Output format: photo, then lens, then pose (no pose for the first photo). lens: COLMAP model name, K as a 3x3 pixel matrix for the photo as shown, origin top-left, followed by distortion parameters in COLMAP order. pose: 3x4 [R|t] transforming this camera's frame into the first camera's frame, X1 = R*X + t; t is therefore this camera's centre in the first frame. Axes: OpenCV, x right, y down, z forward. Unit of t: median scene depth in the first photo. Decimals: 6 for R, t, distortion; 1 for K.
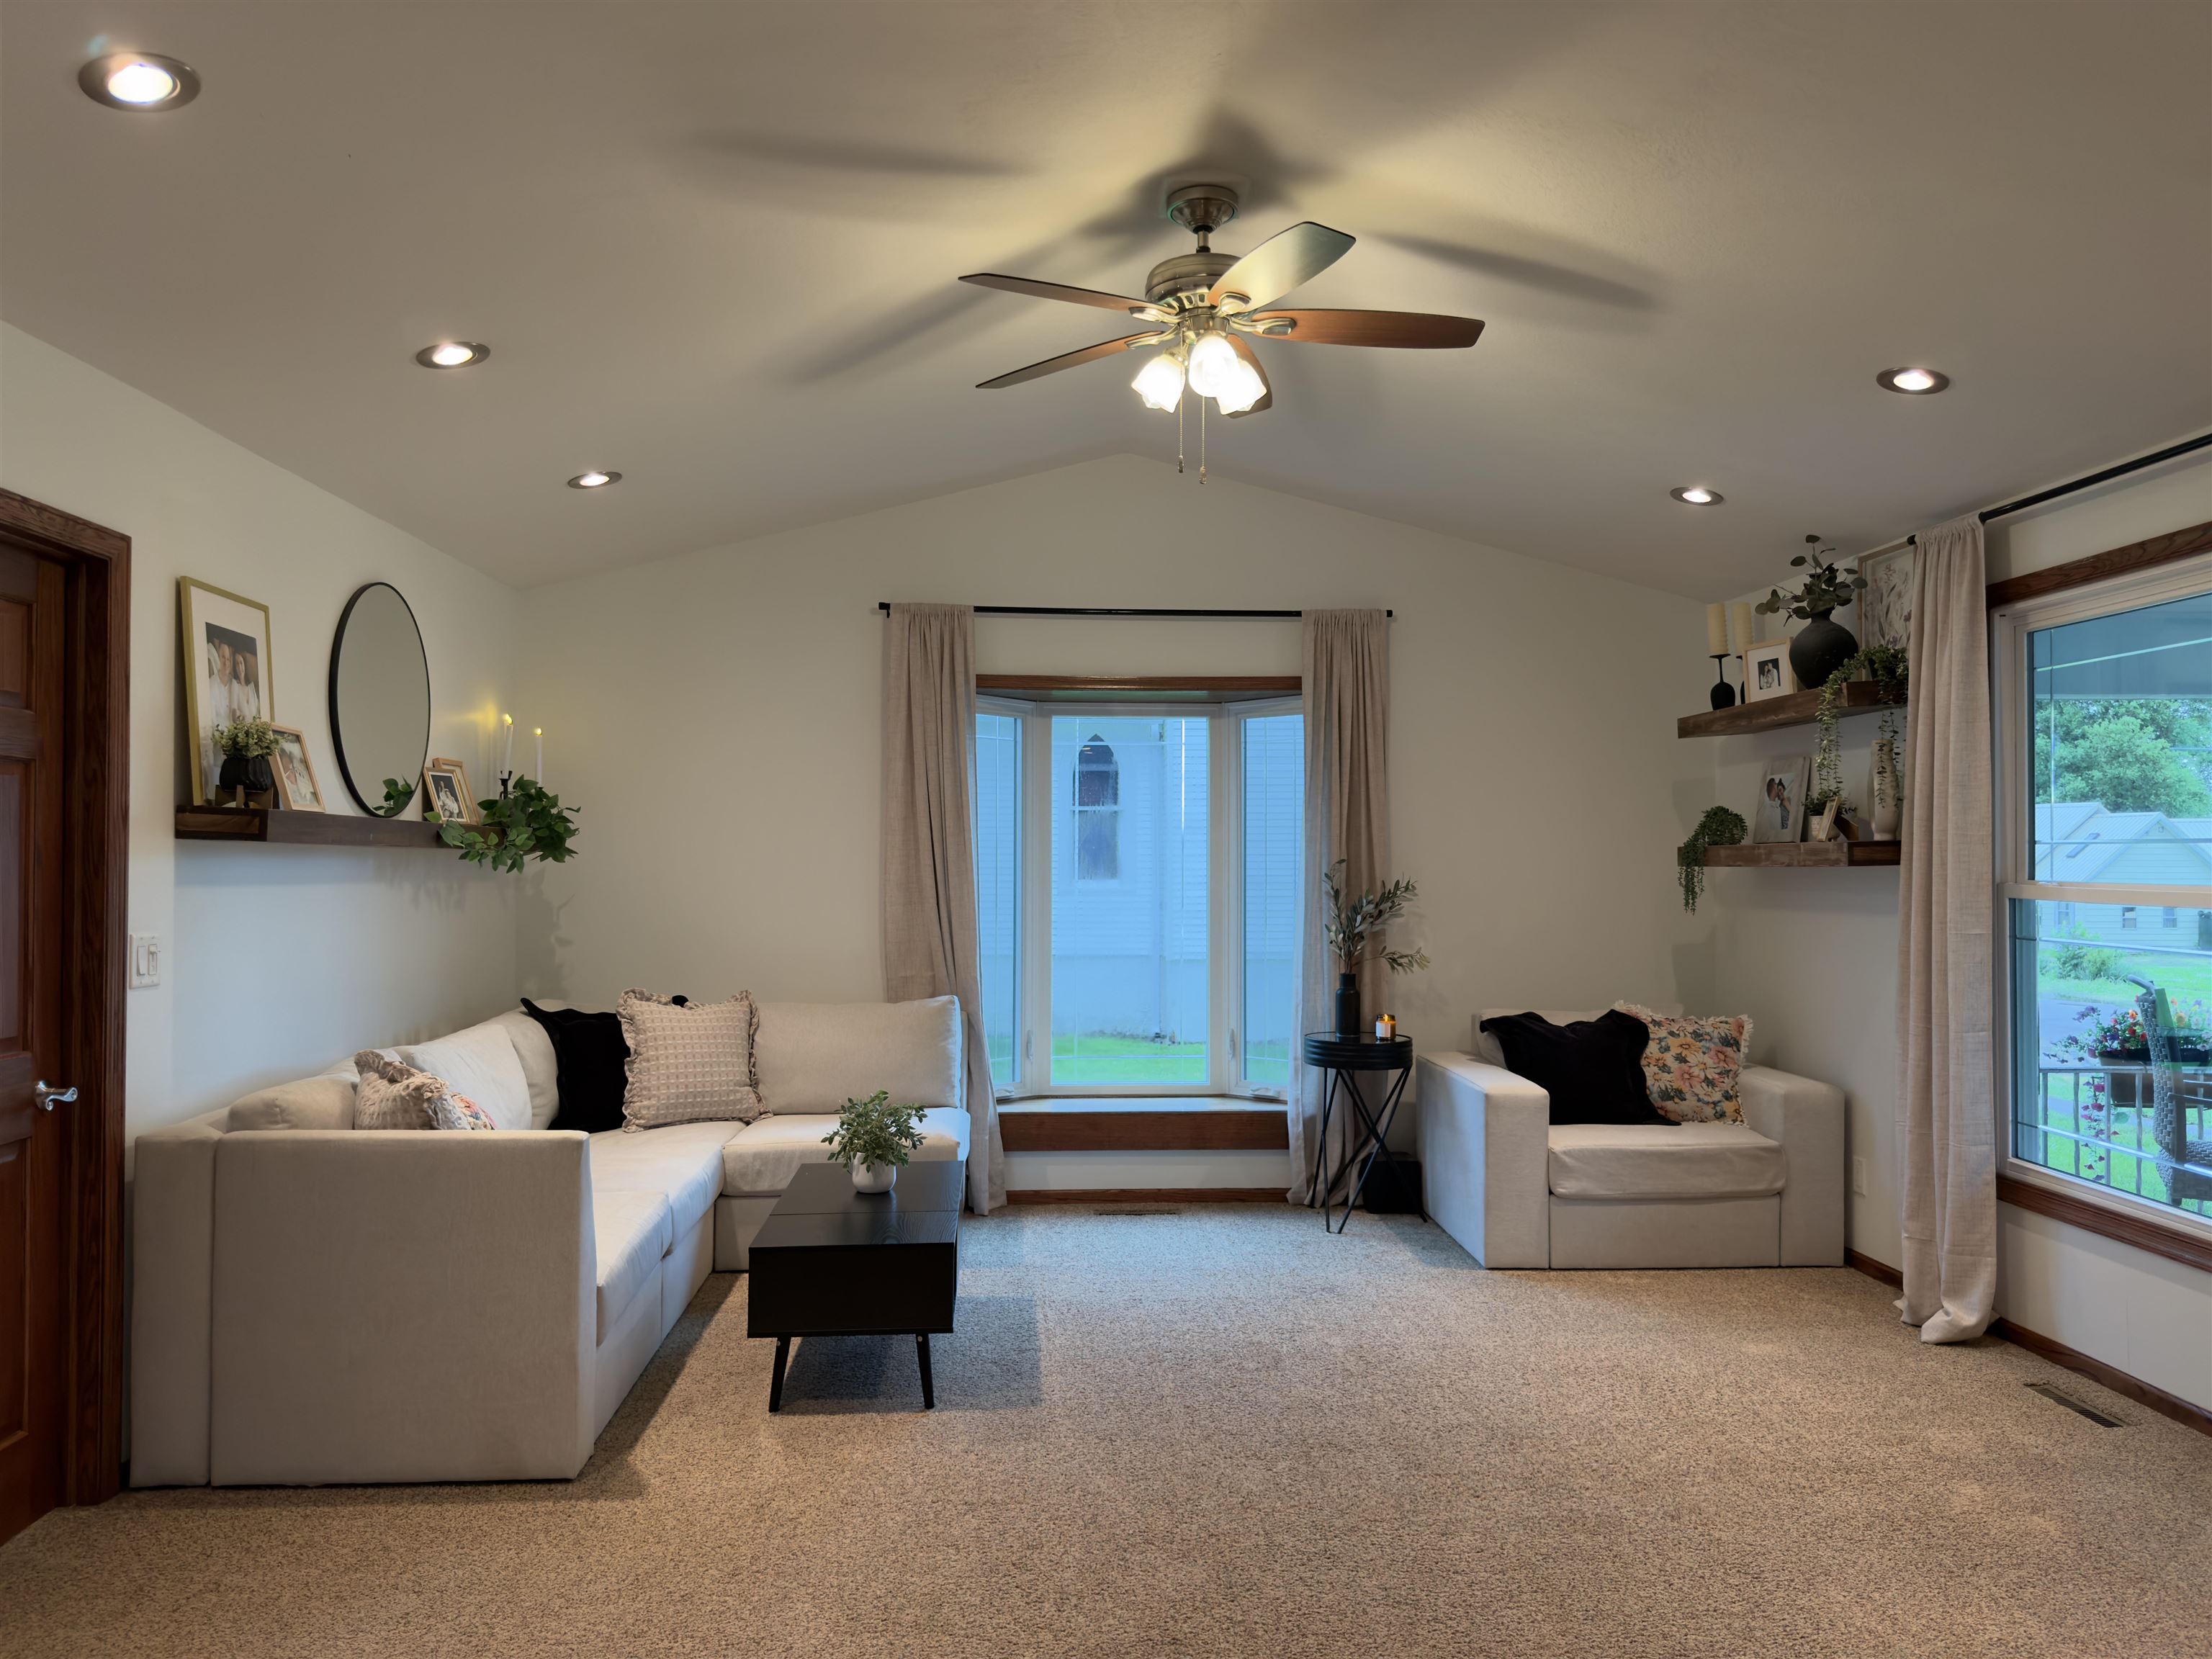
lens RADIAL K [[1546.1, 0, 1106.9], [0, 1546.1, 837.5], [0, 0, 1]] dist [0.097865, -0.158186]
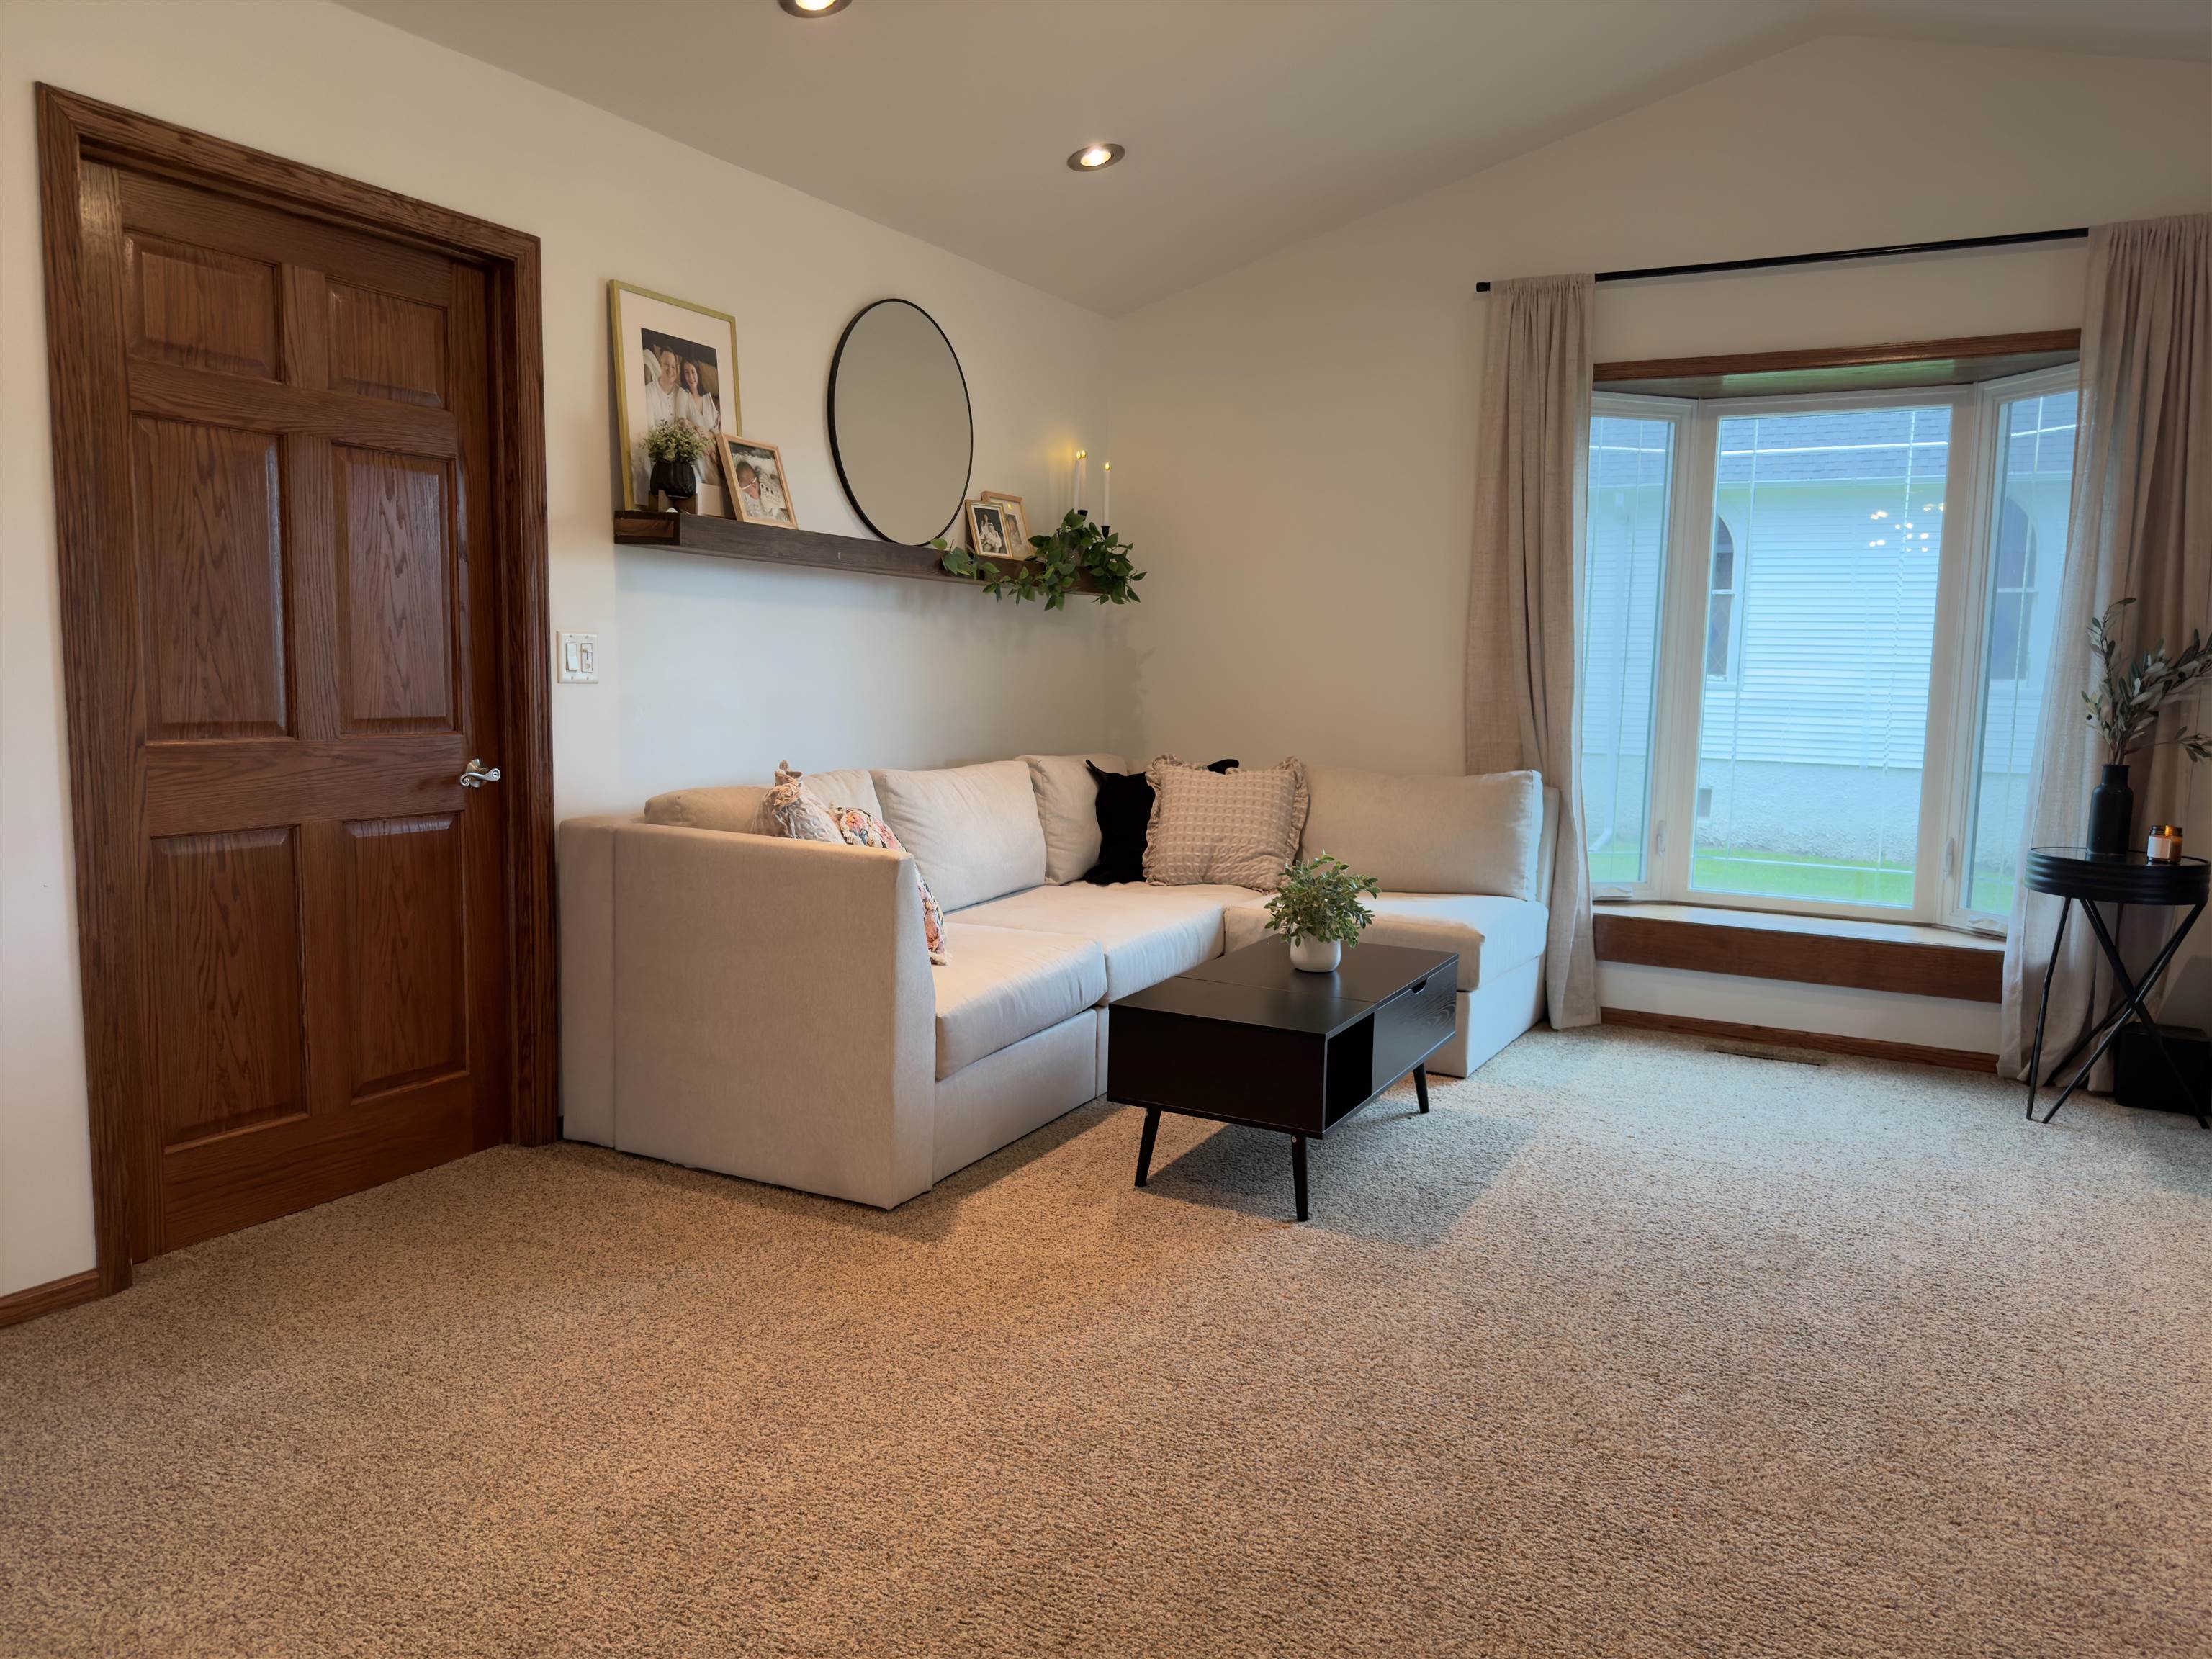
lens RADIAL K [[1550.1, 0, 1079.5], [0, 1550.1, 843.5], [0, 0, 1]] dist [0.099990, -0.139745]
pose [[0.845389, 0.077301, -0.528528, 0.158589], [-0.009275, 0.991448, 0.130170, 0.041040], [0.534071, -0.105142, 0.838876, 0.187679]]
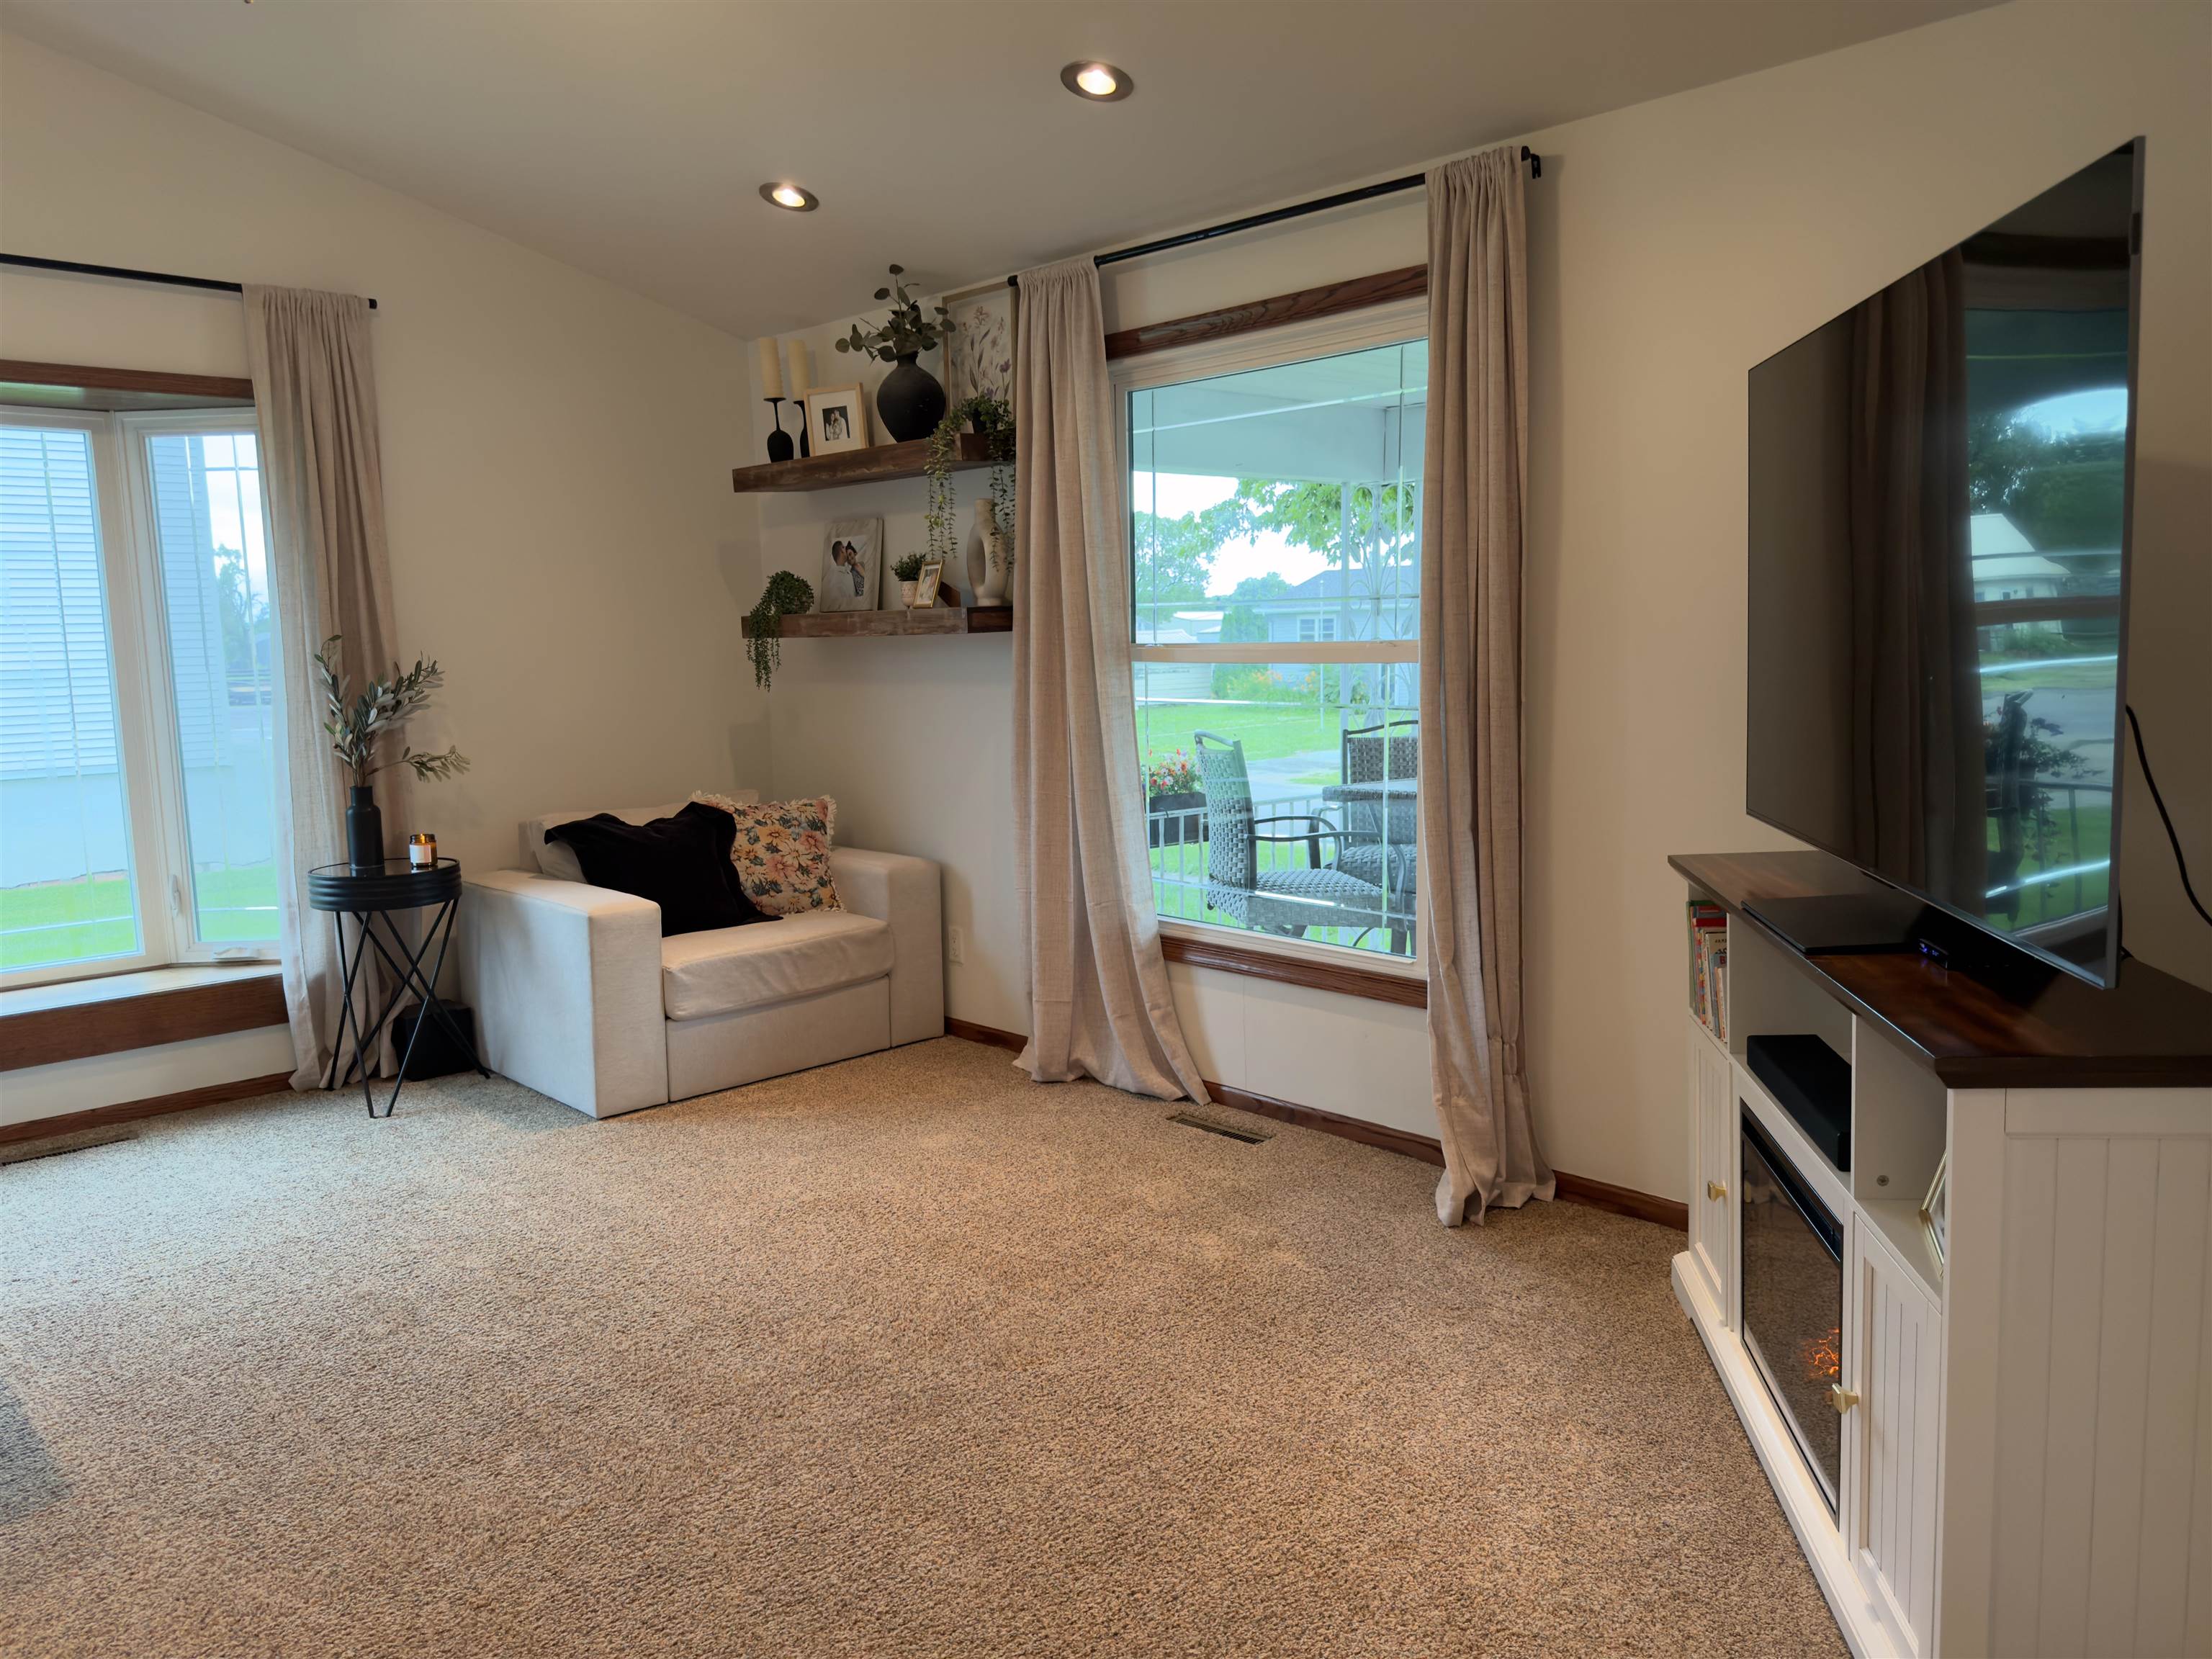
lens RADIAL K [[1557.2, 0, 1100.6], [0, 1557.2, 843.0], [0, 0, 1]] dist [0.149932, -0.227601]
pose [[0.760327, -0.104403, 0.641095, -0.083853], [0.012706, 0.989199, 0.146024, 0.006346], [-0.649416, -0.102880, 0.753441, 0.192252]]
